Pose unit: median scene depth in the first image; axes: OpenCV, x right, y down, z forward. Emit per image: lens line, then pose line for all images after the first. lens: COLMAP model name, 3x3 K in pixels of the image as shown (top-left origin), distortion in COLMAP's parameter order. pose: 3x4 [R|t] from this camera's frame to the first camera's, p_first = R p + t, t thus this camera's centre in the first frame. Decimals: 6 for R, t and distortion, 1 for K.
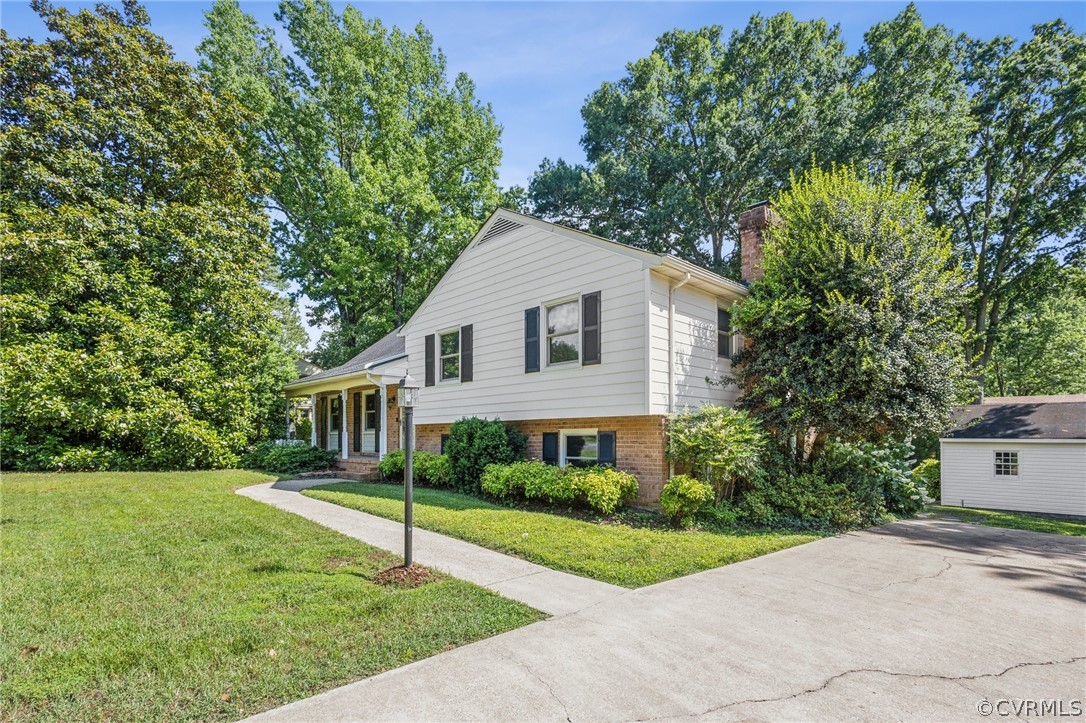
lens RADIAL K [[507.2, 0, 543.0], [0, 507.2, 361.5], [0, 0, 1]] dist [0.000637, -0.000013]
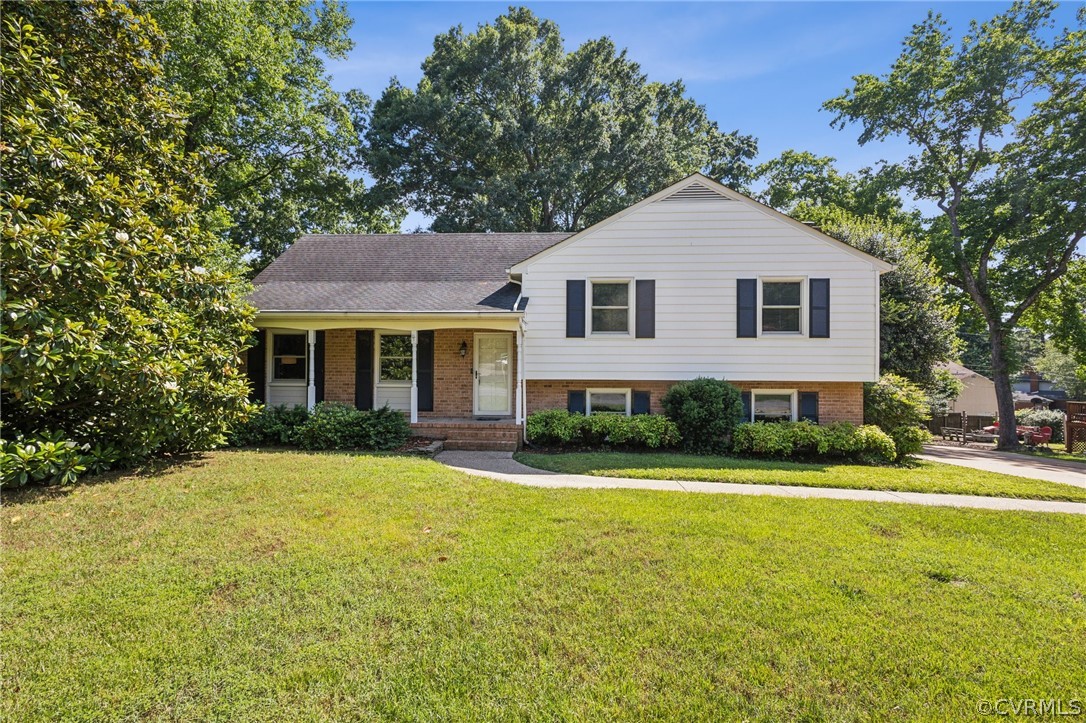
lens RADIAL K [[507.2, 0, 543.0], [0, 507.2, 361.5], [0, 0, 1]] dist [0.000637, -0.000013]
pose [[0.694773, 0.053836, 0.717211, -1.031758], [-0.111822, 0.993154, 0.033775, 0.078579], [-0.710483, -0.103666, 0.696037, 0.501919]]
